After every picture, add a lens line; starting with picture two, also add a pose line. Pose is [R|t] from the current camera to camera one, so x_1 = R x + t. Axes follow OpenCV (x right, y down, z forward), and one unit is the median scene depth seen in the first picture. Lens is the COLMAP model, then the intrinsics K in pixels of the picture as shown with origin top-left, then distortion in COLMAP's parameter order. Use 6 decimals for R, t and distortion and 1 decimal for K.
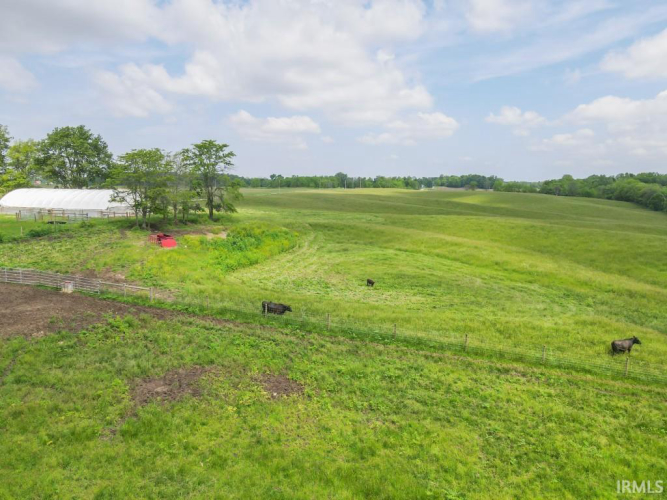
lens RADIAL K [[486.5, 0, 336.4], [0, 486.5, 243.7], [0, 0, 1]] dist [0.026608, -0.020272]
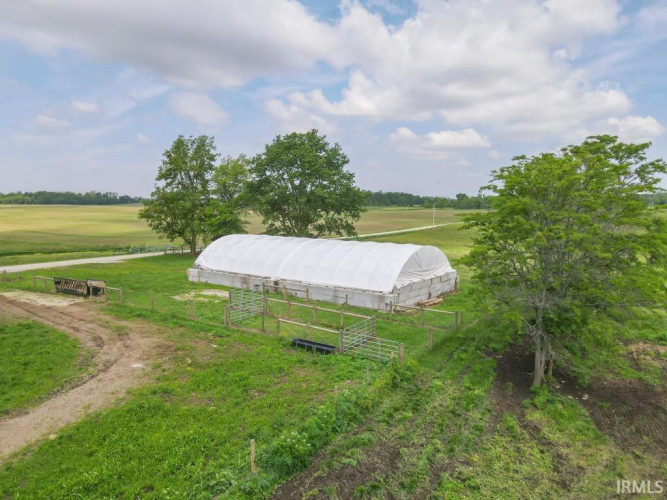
lens RADIAL K [[486.5, 0, 329.2], [0, 486.5, 256.4], [0, 0, 1]] dist [0.026608, -0.020272]
pose [[0.947407, 0.026481, -0.318933, -0.282950], [-0.030018, 0.999530, -0.006178, -0.069938], [0.318619, 0.015427, 0.947757, 0.389185]]
